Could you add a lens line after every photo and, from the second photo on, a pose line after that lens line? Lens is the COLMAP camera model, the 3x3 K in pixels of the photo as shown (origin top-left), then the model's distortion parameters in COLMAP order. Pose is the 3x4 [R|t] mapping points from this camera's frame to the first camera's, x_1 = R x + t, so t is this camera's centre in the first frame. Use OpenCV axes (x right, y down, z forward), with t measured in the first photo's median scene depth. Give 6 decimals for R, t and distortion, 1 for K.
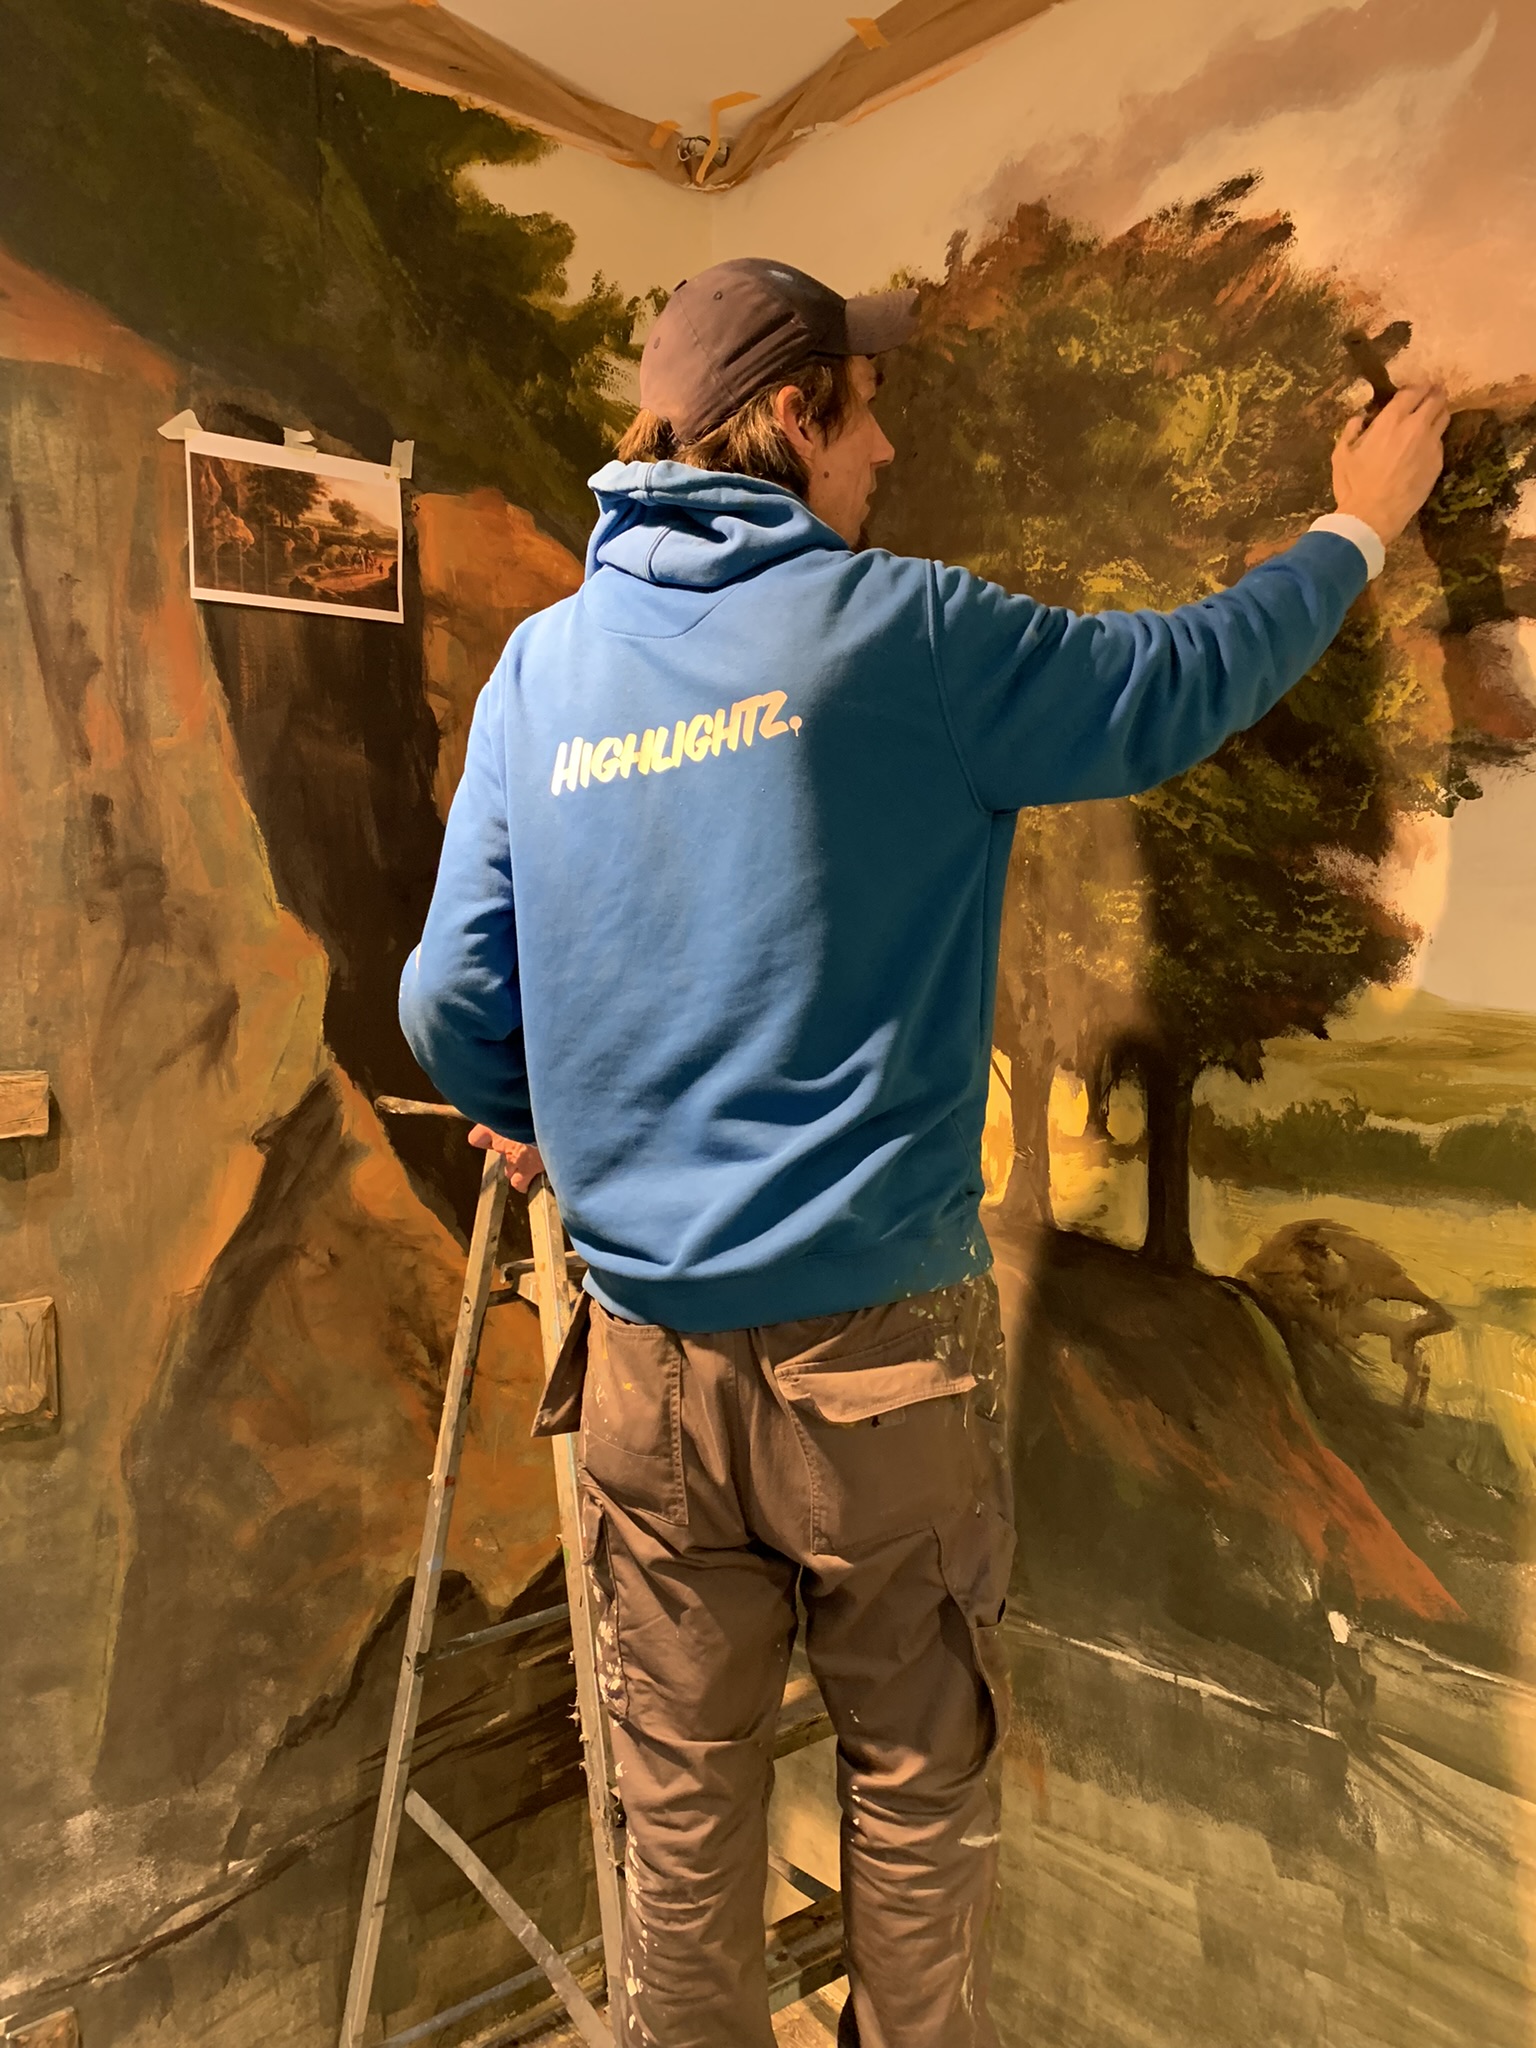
lens RADIAL K [[1563.3, 0, 851.3], [0, 1563.3, 1021.4], [0, 0, 1]] dist [0.034714, -0.045683]
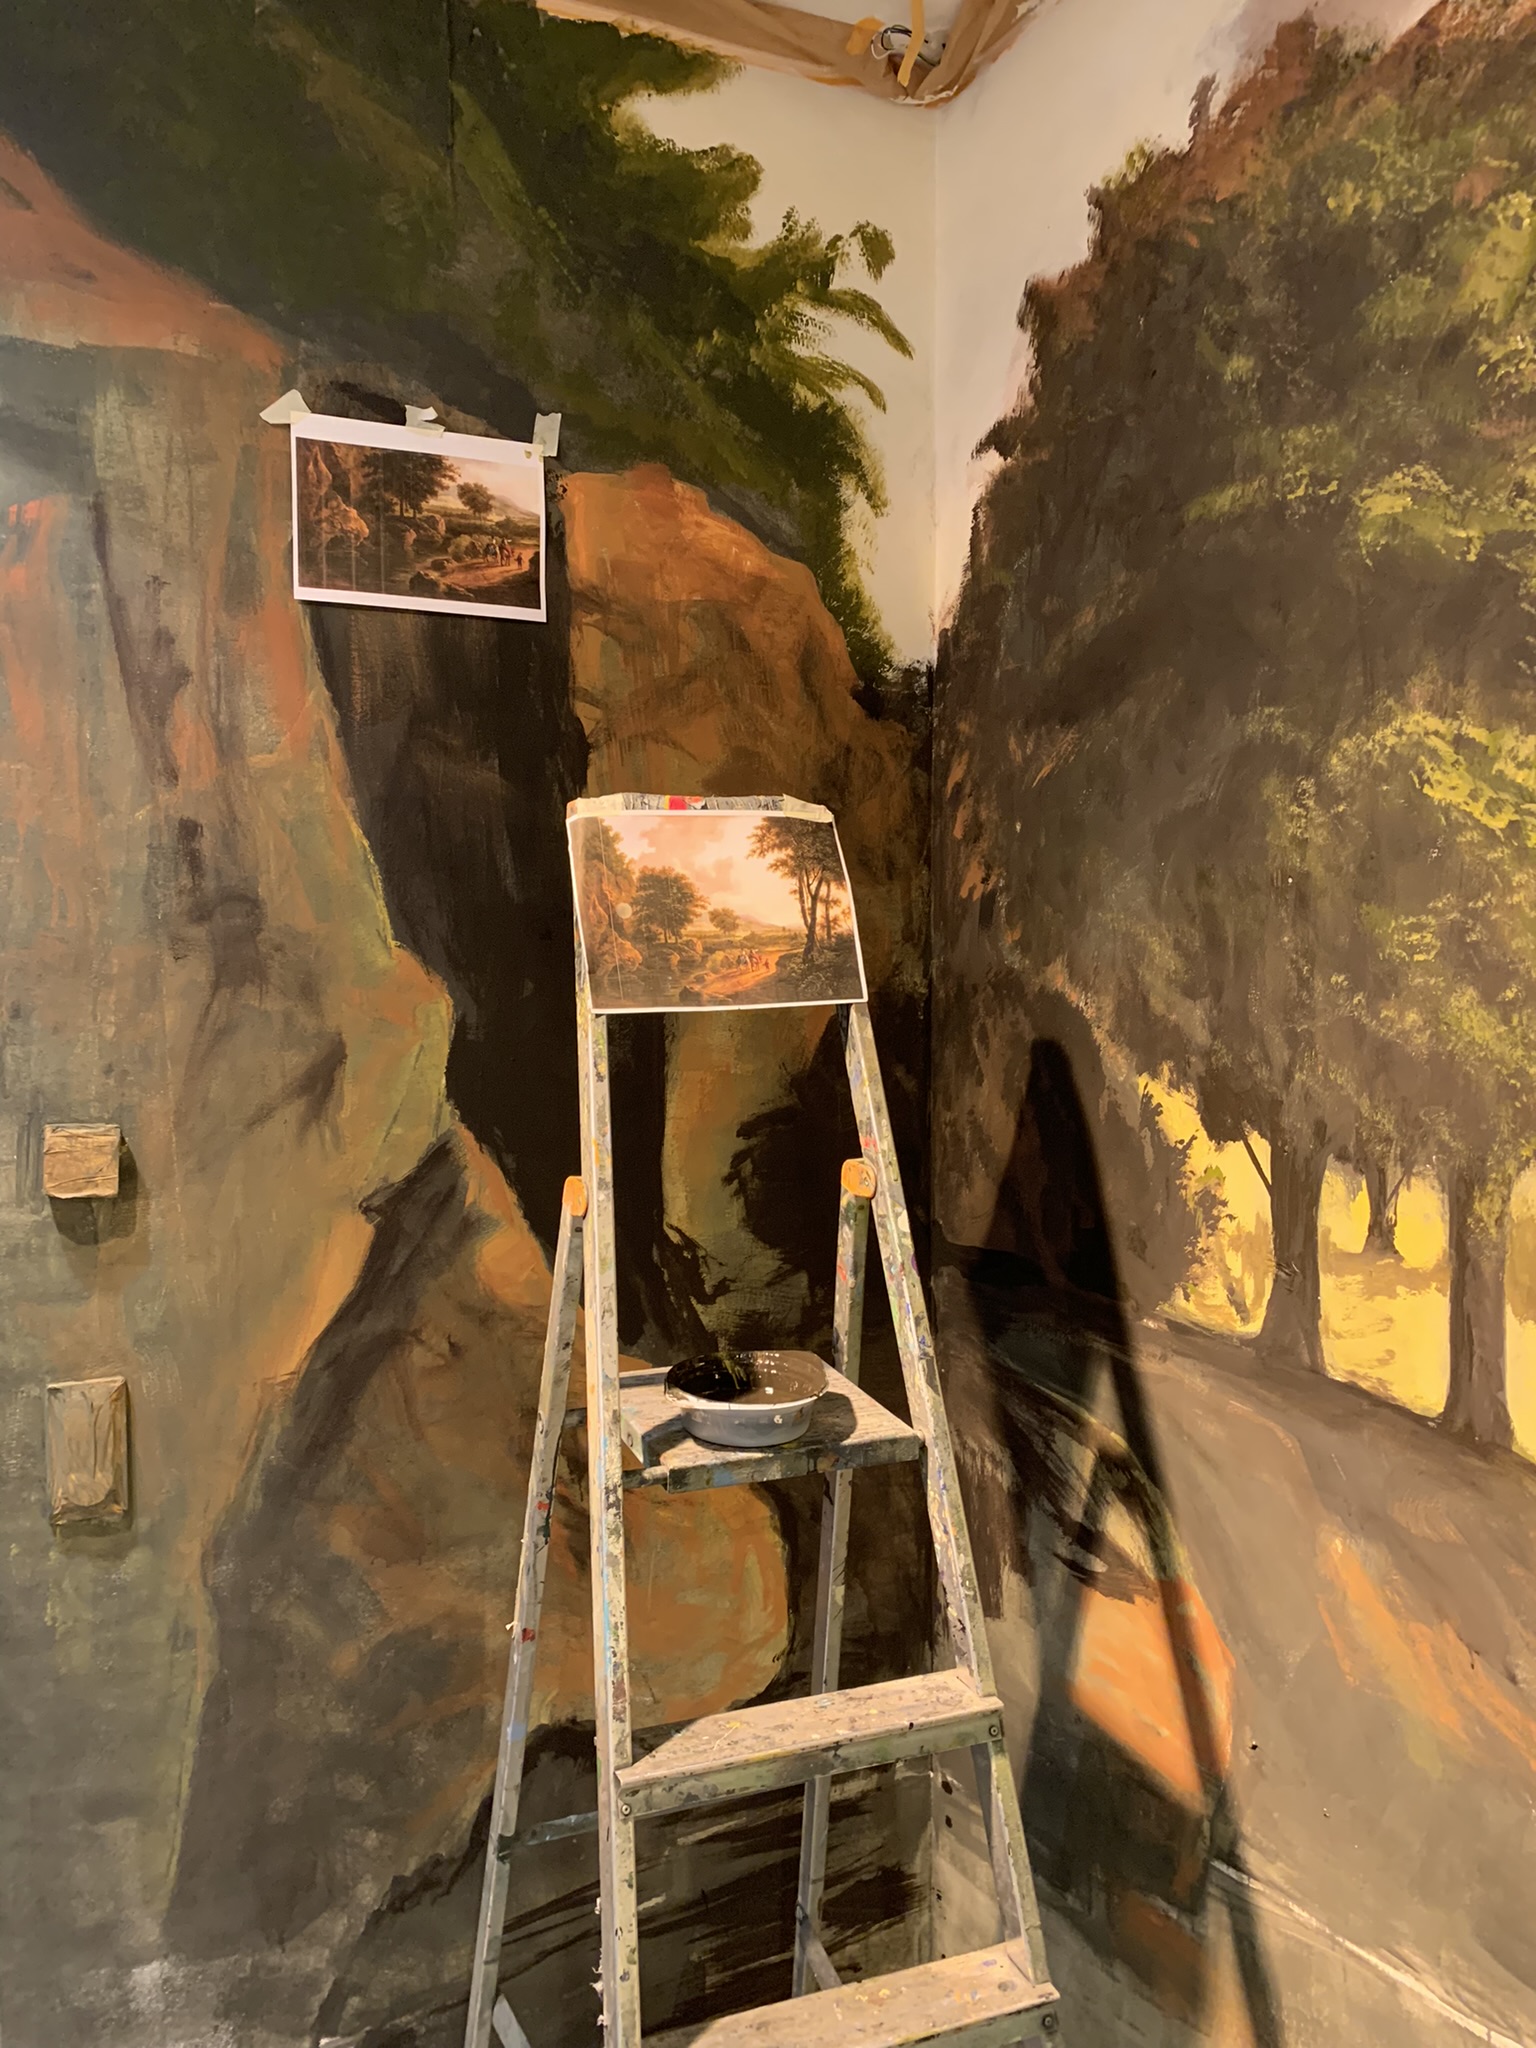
lens RADIAL K [[1563.3, 0, 828.7], [0, 1563.3, 1017.1], [0, 0, 1]] dist [0.034714, -0.045683]
pose [[0.959172, 0.008835, -0.282685, 0.120205], [-0.020226, 0.999096, -0.037403, -0.004182], [0.282099, 0.041593, 0.958483, 0.227727]]
